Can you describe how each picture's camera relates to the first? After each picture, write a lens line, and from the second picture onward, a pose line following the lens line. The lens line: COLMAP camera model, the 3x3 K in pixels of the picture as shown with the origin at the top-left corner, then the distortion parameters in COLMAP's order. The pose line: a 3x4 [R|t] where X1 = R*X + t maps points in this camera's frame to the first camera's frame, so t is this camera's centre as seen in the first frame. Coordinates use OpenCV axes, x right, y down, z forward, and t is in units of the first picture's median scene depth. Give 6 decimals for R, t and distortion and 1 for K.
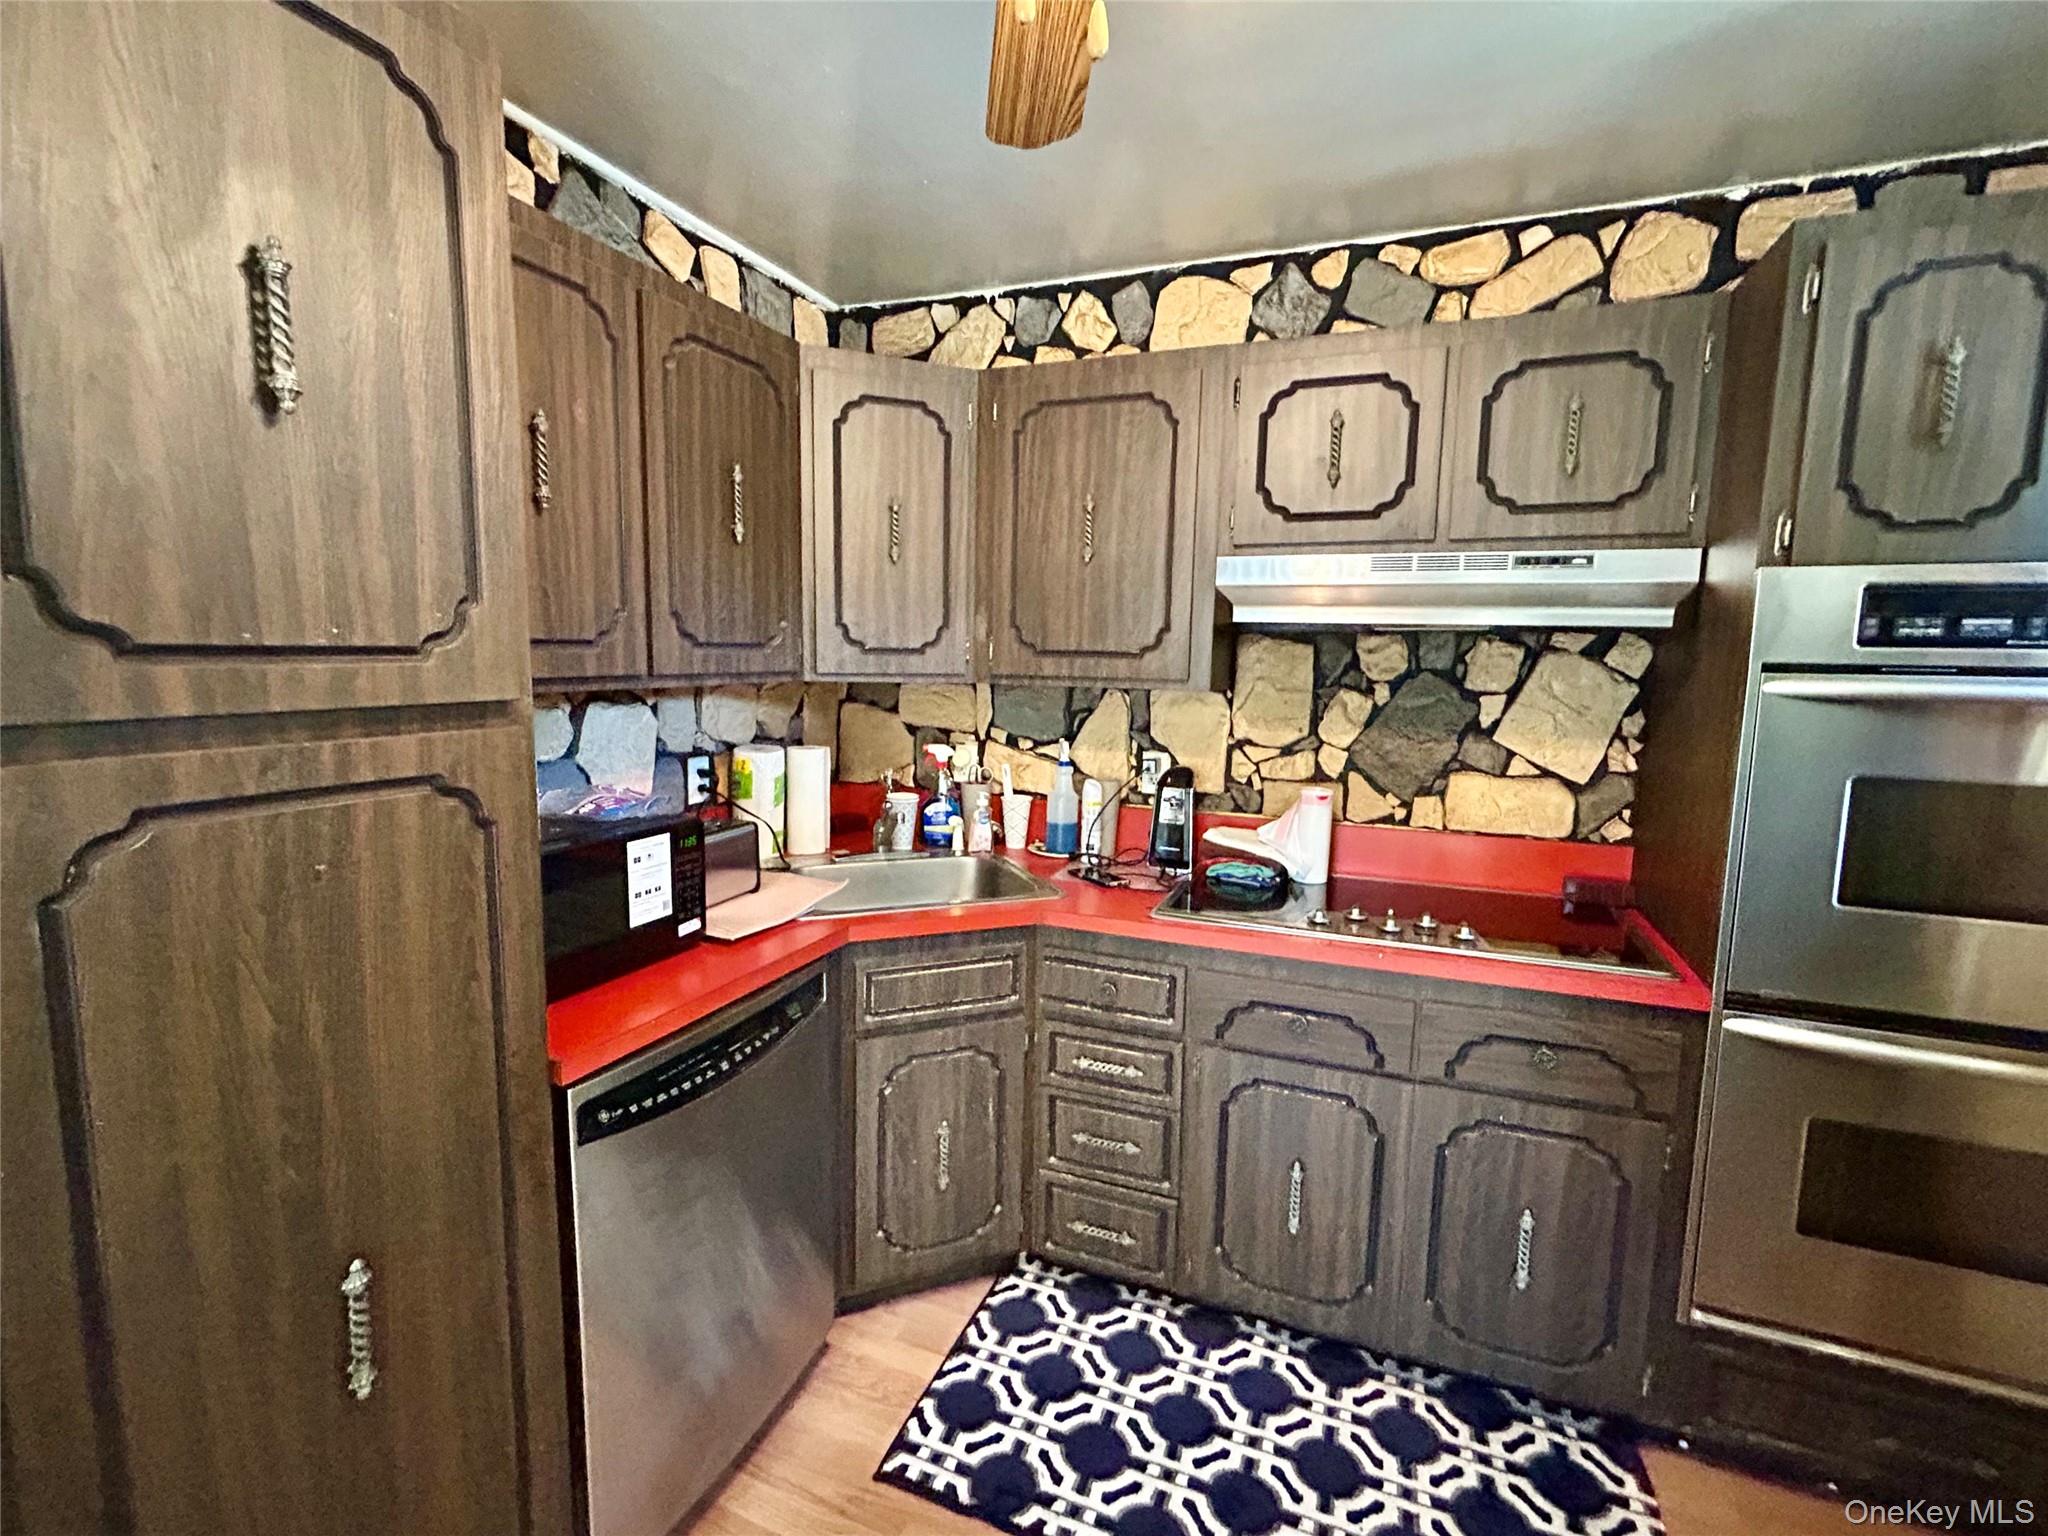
lens RADIAL K [[928.7, 0, 1018.2], [0, 928.7, 761.4], [0, 0, 1]] dist [-0.003965, 0.002491]
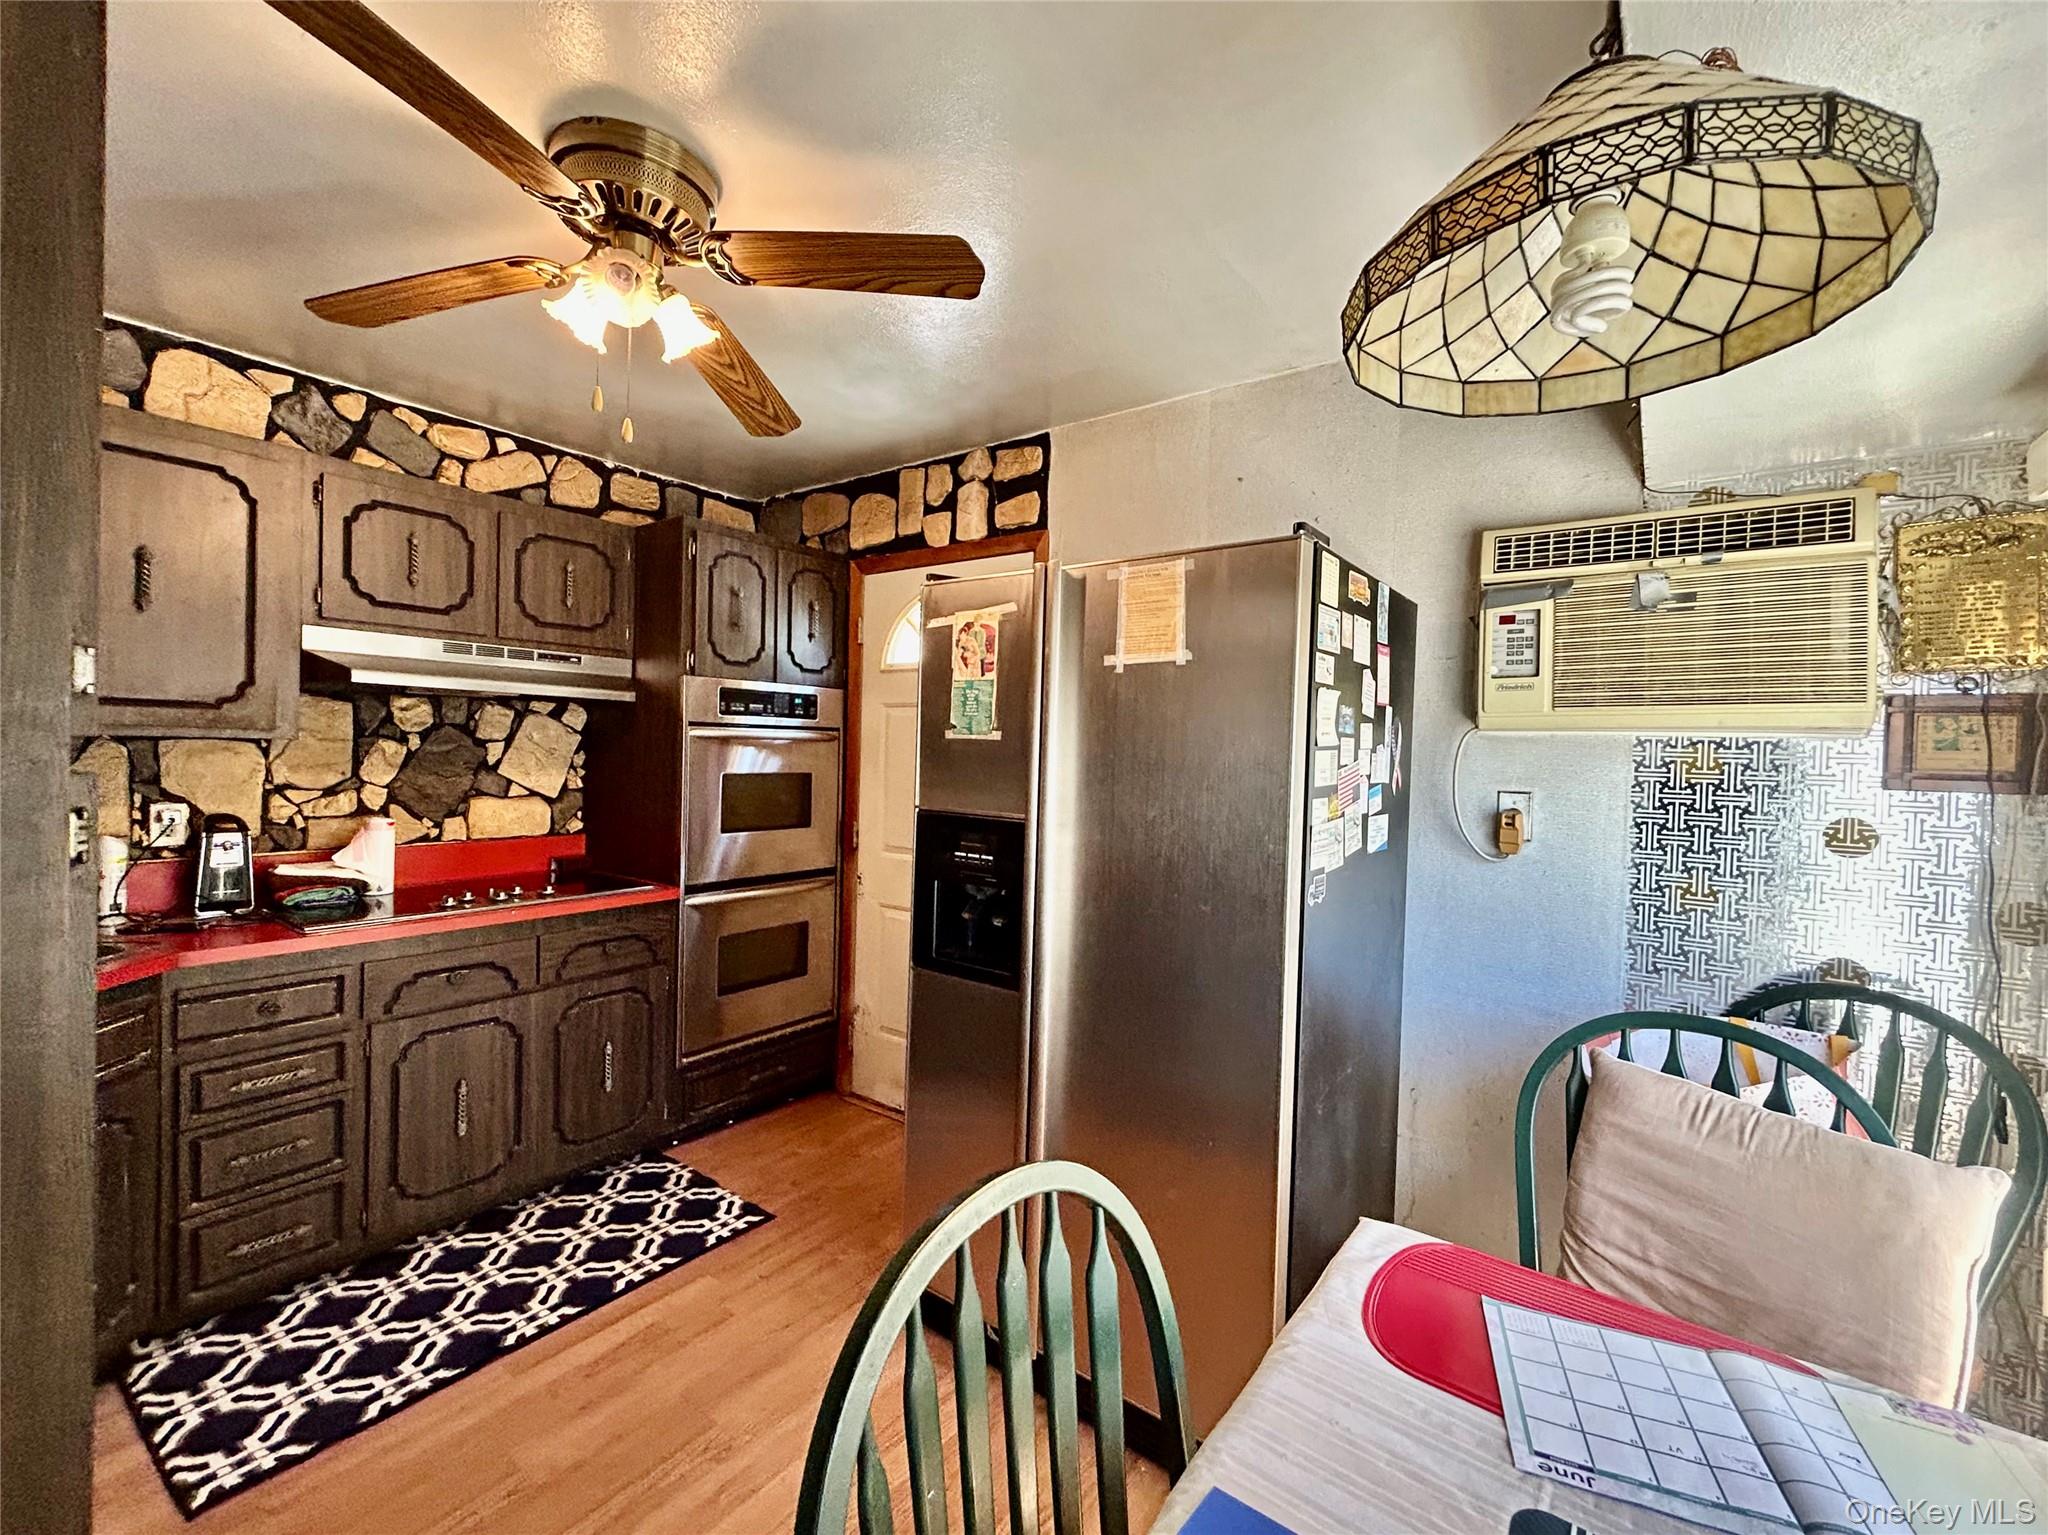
lens RADIAL K [[829.5, 0, 1020.7], [0, 829.5, 760.4], [0, 0, 1]] dist [-0.001712, -0.000245]
pose [[0.244966, -0.027971, 0.969128, -0.553691], [0.092416, 0.995706, 0.005379, 0.026564], [-0.965117, 0.088245, 0.246499, -0.111409]]
